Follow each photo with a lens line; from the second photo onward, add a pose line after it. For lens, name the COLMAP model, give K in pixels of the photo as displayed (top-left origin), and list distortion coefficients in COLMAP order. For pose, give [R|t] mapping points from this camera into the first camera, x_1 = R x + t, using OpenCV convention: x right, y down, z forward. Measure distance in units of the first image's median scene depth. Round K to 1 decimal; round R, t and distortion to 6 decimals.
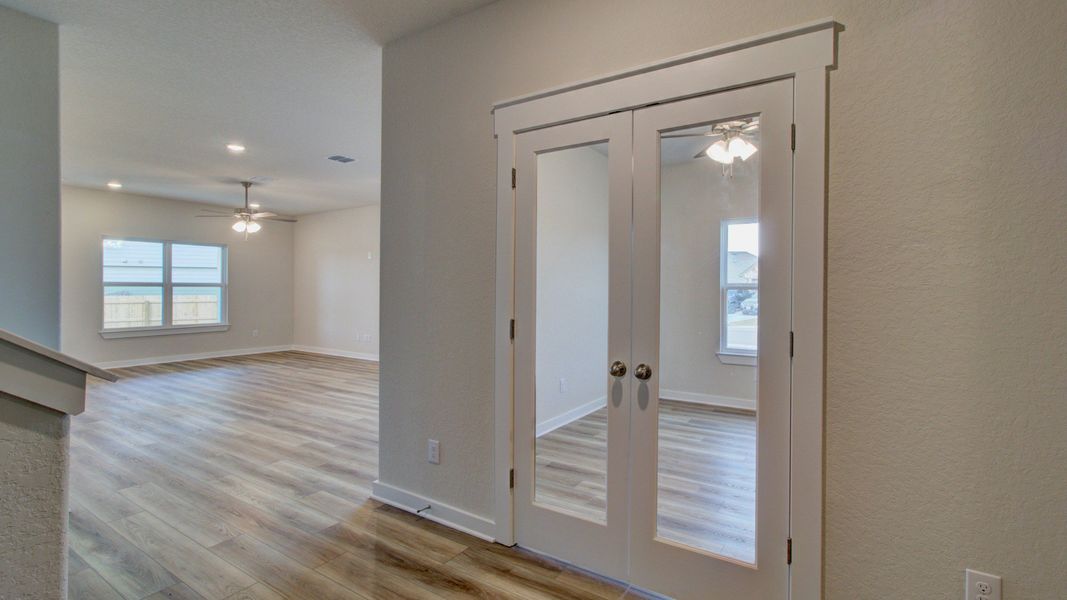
lens RADIAL K [[489.7, 0, 533.5], [0, 489.7, 292.2], [0, 0, 1]] dist [-0.000337, -0.000100]
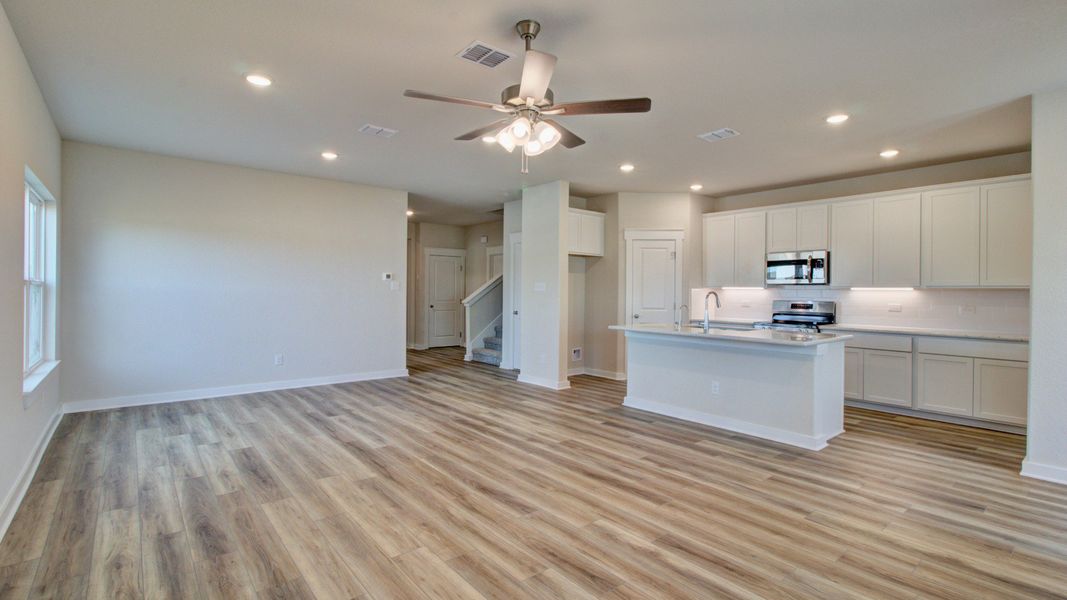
lens RADIAL K [[483.4, 0, 534.0], [0, 483.4, 290.4], [0, 0, 1]] dist [-0.005664, 0.000834]
pose [[-0.958131, -0.019908, 0.285637, -0.687102], [-0.018726, 0.999801, 0.006868, -0.014032], [-0.285717, 0.001232, -0.958313, 1.336146]]
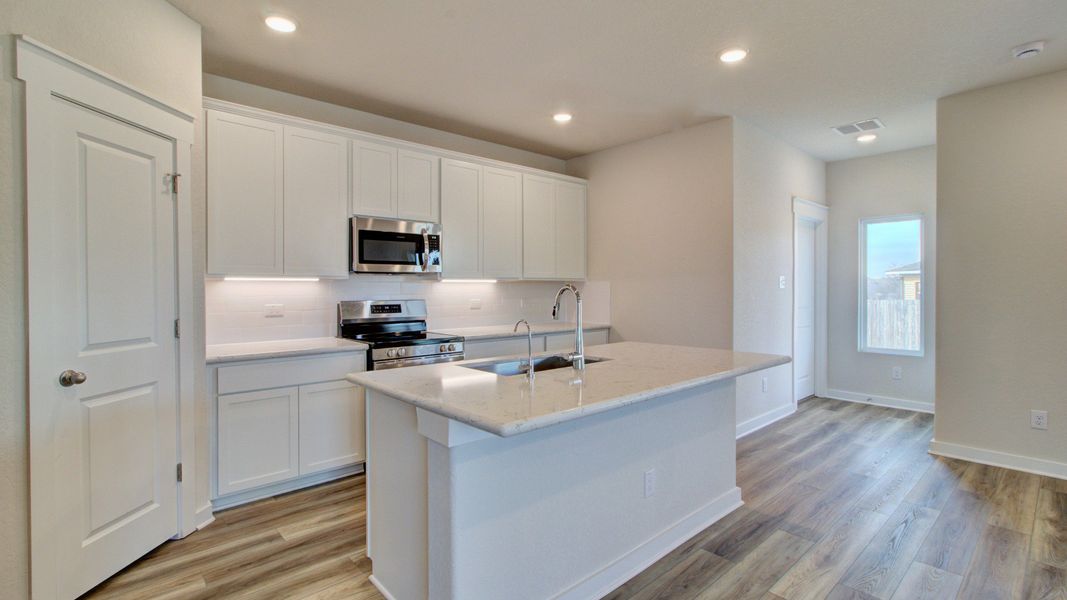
lens RADIAL K [[489.7, 0, 533.5], [0, 489.7, 292.2], [0, 0, 1]] dist [-0.000337, -0.000100]
pose [[-0.249472, -0.000406, -0.968382, -0.400131], [-0.005448, 0.999985, 0.000984, -0.008358], [0.968367, 0.005521, -0.249470, 0.633554]]
